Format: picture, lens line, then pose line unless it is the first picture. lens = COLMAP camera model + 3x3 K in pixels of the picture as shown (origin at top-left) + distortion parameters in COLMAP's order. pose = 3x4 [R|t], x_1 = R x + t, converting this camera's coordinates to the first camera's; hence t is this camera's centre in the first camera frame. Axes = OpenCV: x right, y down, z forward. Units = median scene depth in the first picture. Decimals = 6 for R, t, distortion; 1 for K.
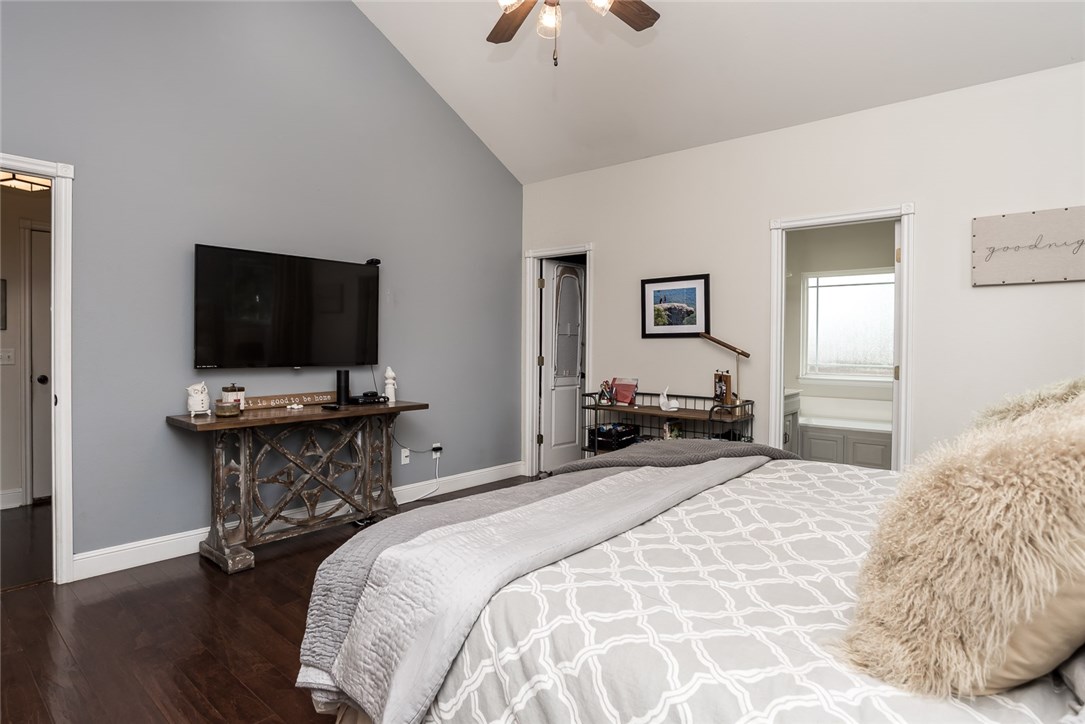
lens RADIAL K [[578.0, 0, 540.0], [0, 578.0, 357.9], [0, 0, 1]] dist [-0.016897, 0.034236]
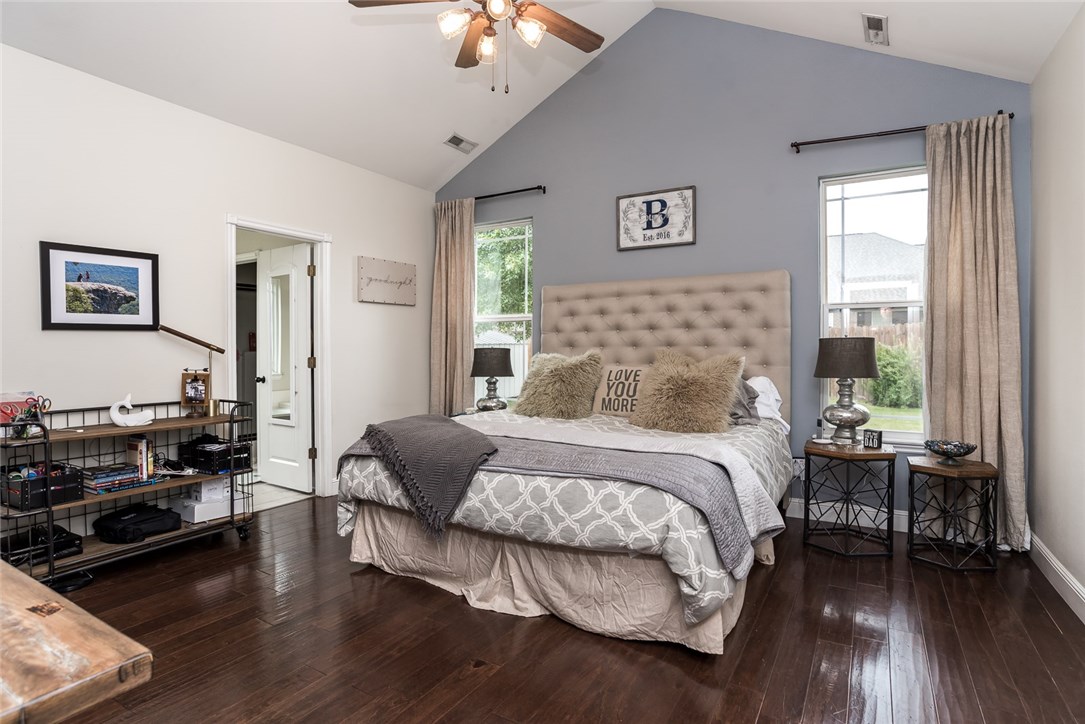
lens RADIAL K [[578.0, 0, 540.0], [0, 578.0, 357.9], [0, 0, 1]] dist [-0.016897, 0.034236]
pose [[-0.130082, -0.033147, 0.990949, -0.595507], [0.014685, 0.999267, 0.035352, -0.017786], [-0.991394, 0.019150, -0.129500, 0.551627]]
